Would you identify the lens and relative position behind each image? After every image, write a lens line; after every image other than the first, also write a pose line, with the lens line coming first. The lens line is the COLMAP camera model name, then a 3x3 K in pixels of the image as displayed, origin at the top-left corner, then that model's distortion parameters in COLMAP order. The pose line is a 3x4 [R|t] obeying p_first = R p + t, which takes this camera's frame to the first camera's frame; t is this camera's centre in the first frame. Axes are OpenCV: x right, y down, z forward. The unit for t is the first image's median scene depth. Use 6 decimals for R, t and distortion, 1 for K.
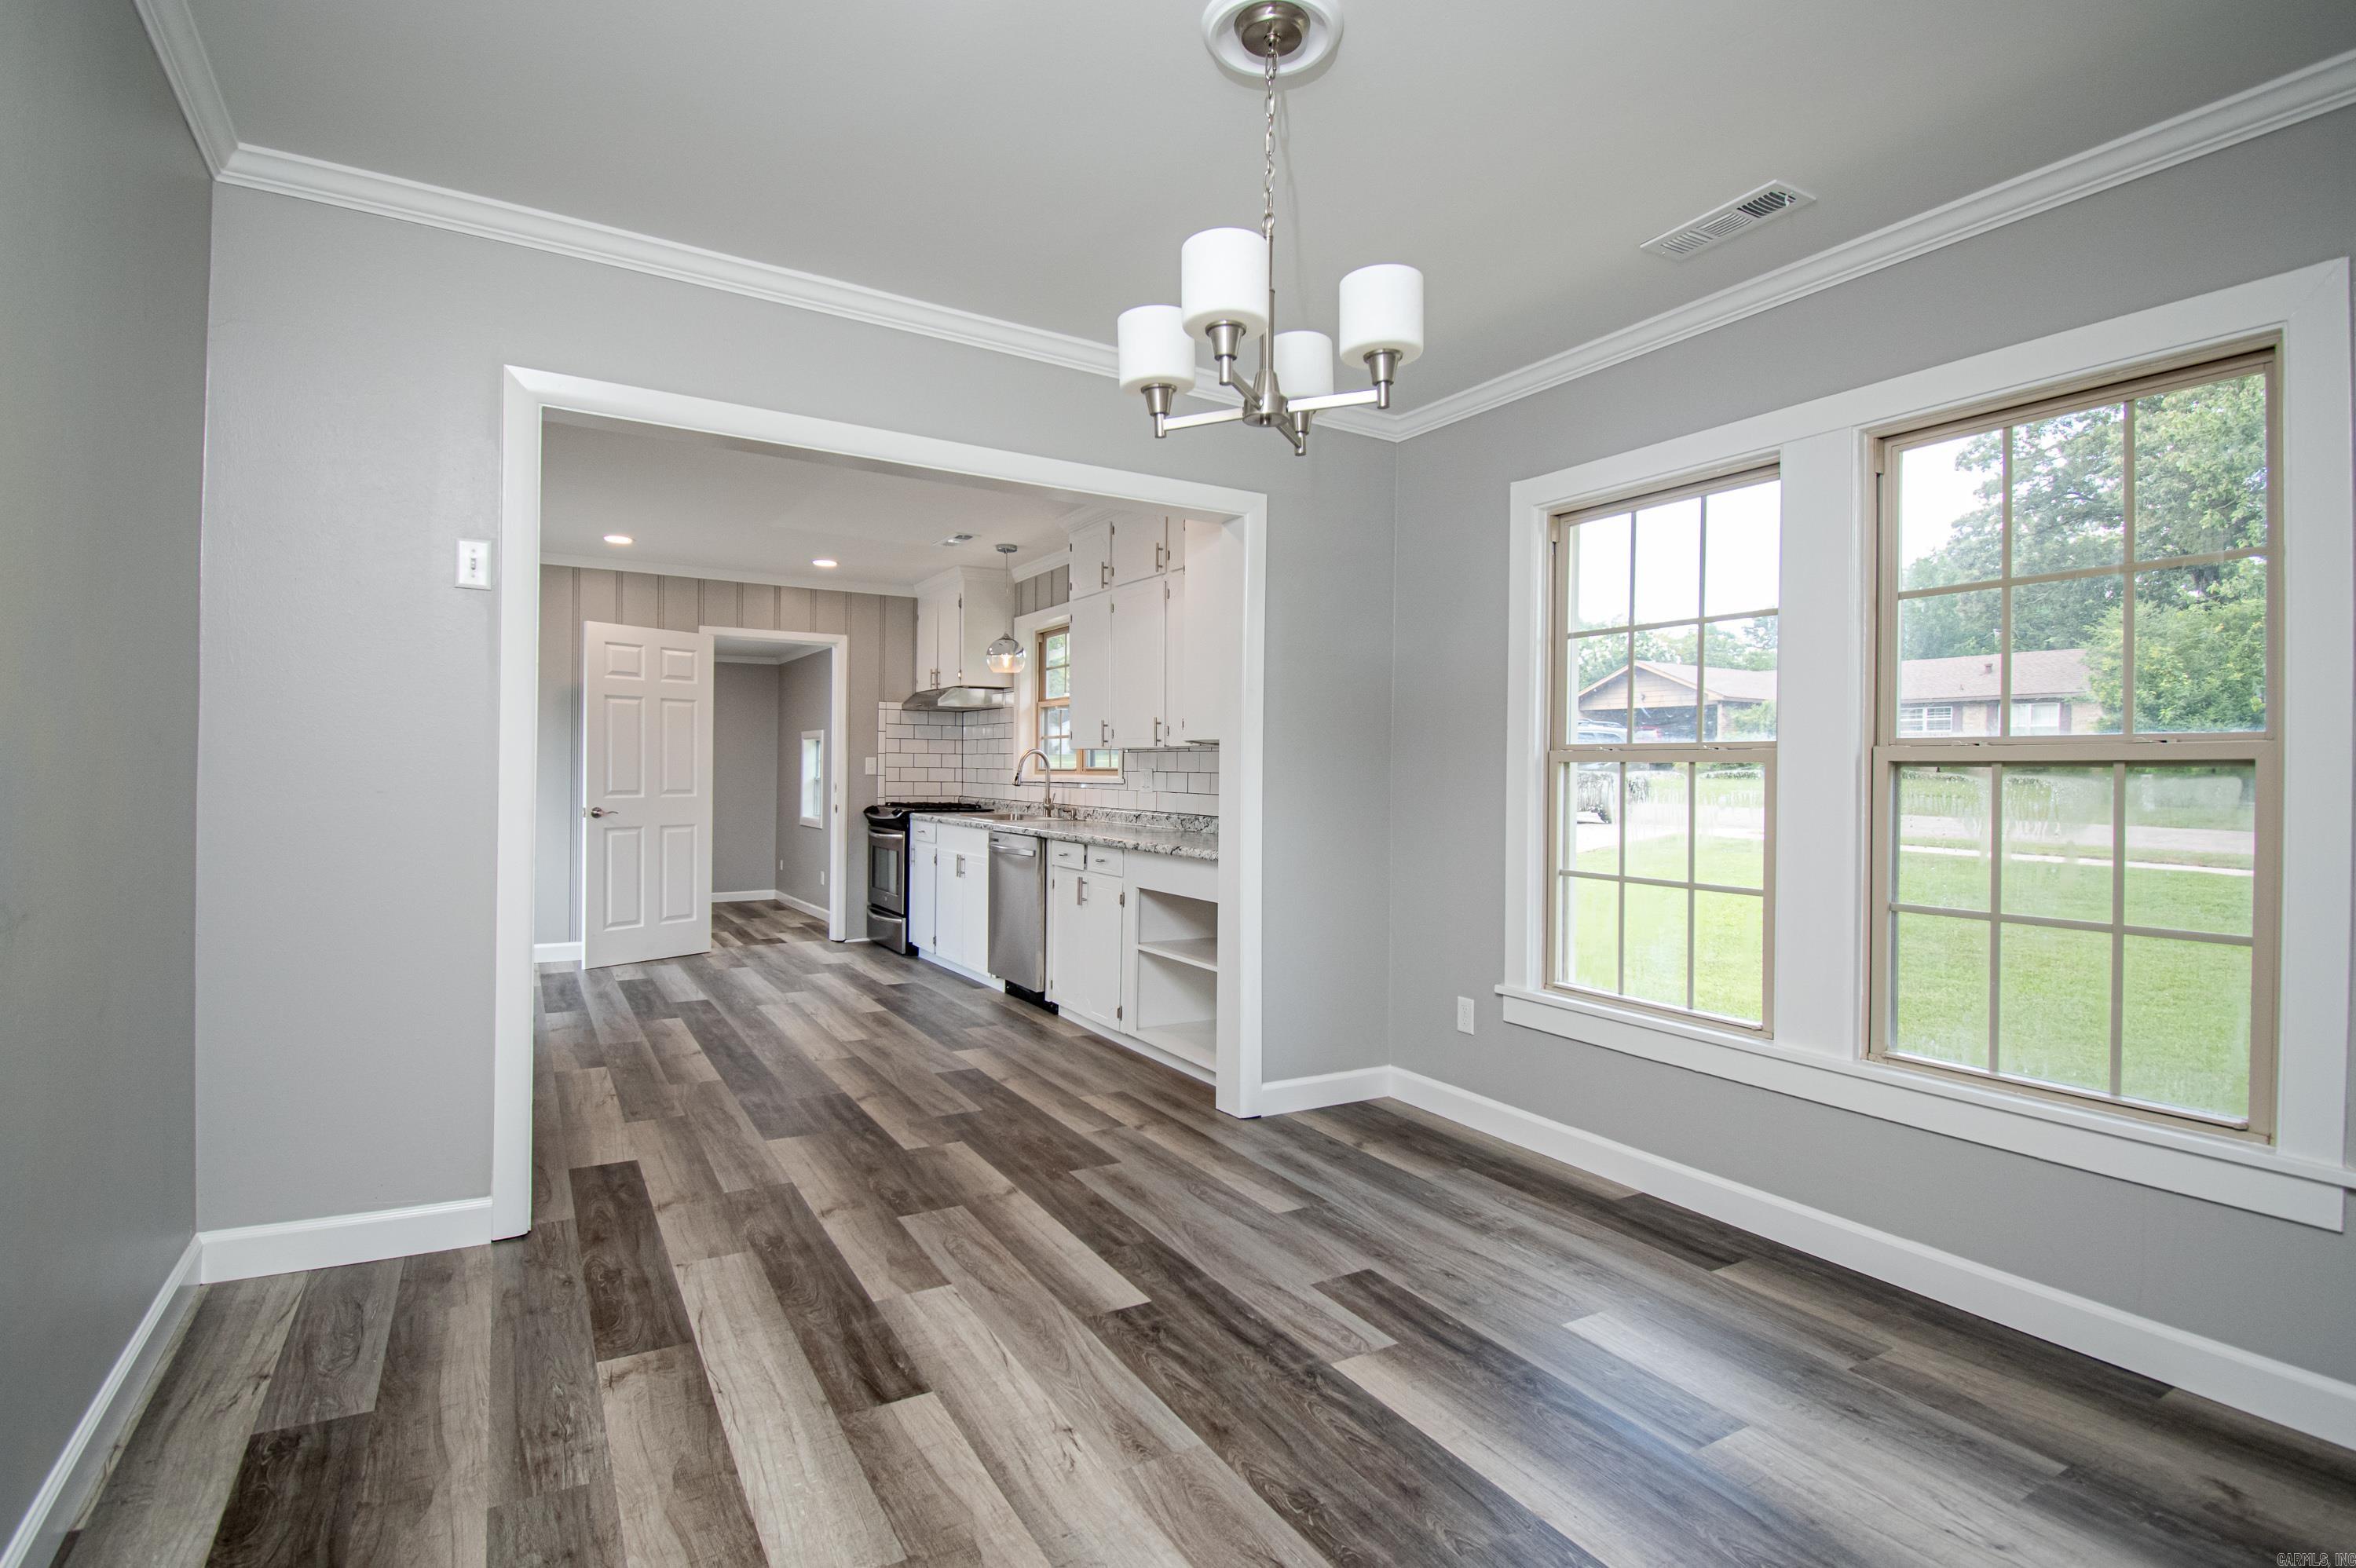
lens RADIAL K [[1093.3, 0, 1156.9], [0, 1093.3, 777.2], [0, 0, 1]] dist [-0.000643, -0.017072]
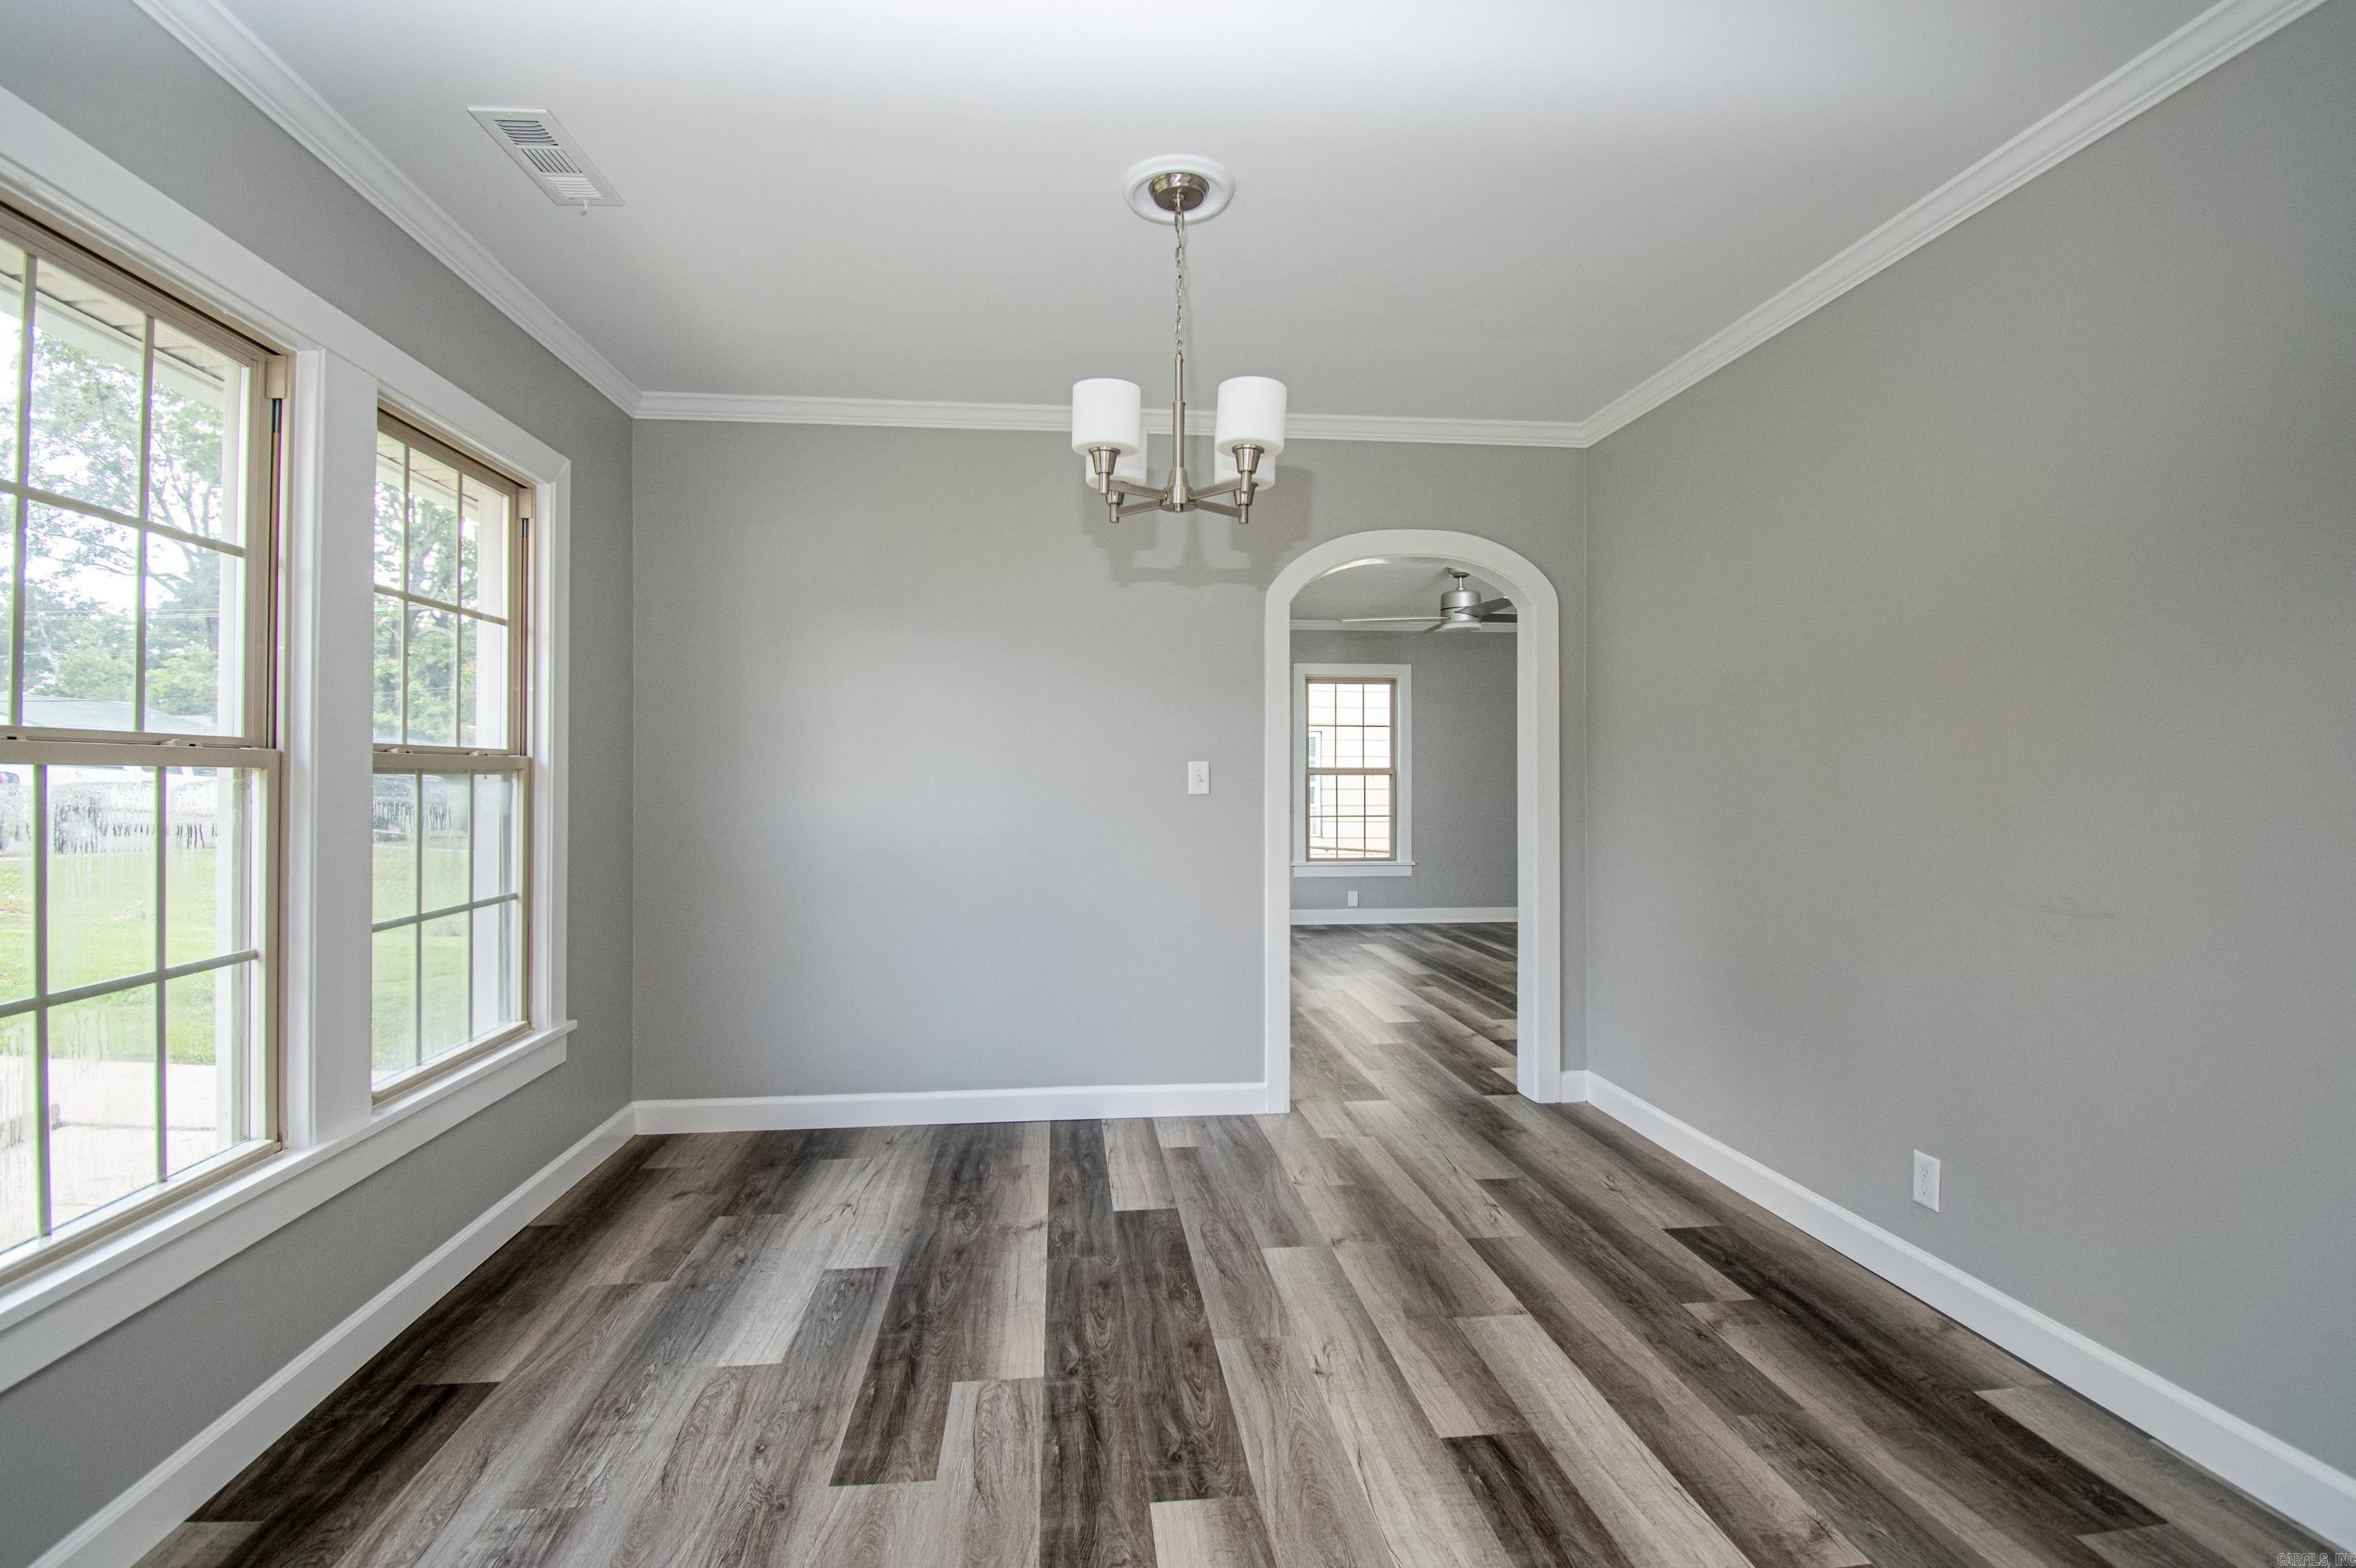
lens RADIAL K [[1069.1, 0, 1173.1], [0, 1069.1, 775.2], [0, 0, 1]] dist [0.017316, -0.029865]
pose [[-0.912755, -0.015846, 0.408199, -0.294558], [-0.014555, 0.999874, 0.006267, -0.023935], [-0.408247, -0.000221, -0.912871, 1.573560]]
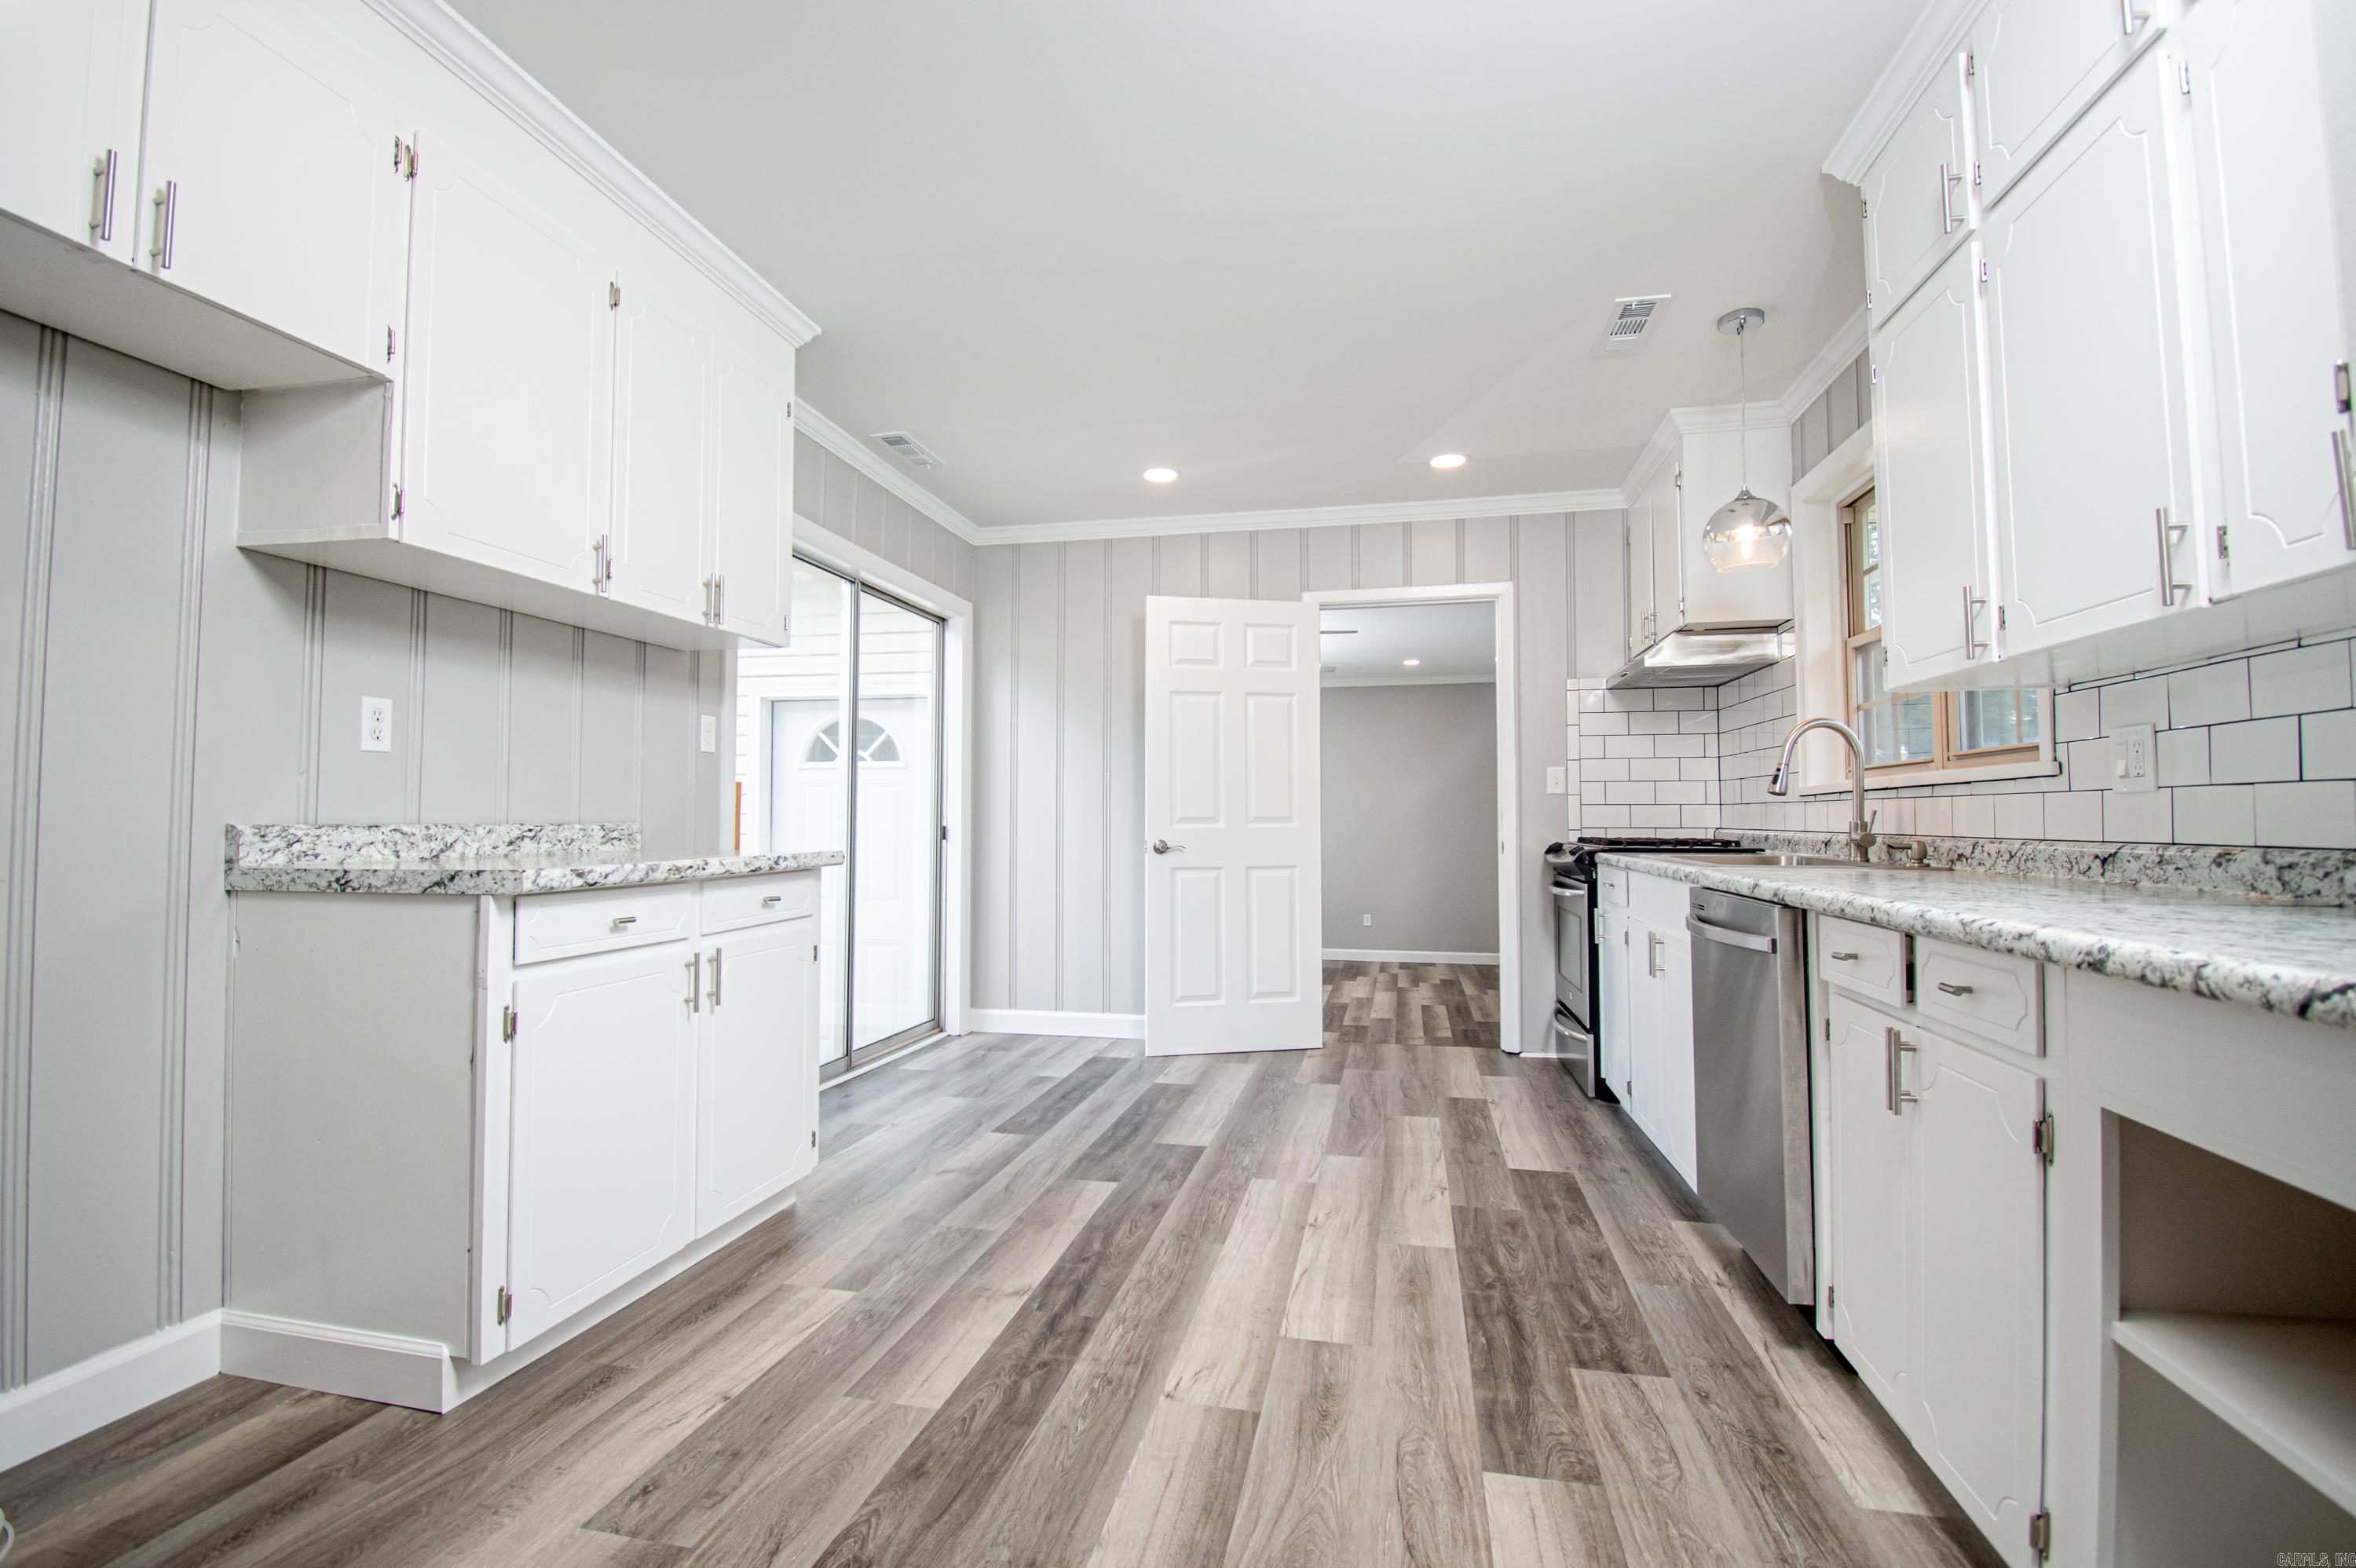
lens RADIAL K [[1069.1, 0, 1173.1], [0, 1069.1, 775.2], [0, 0, 1]] dist [0.017316, -0.029865]
pose [[0.738670, -0.038685, -0.672957, -0.016120], [0.005123, 0.998645, -0.051785, 0.054414], [0.674048, 0.034804, 0.737867, 1.166071]]
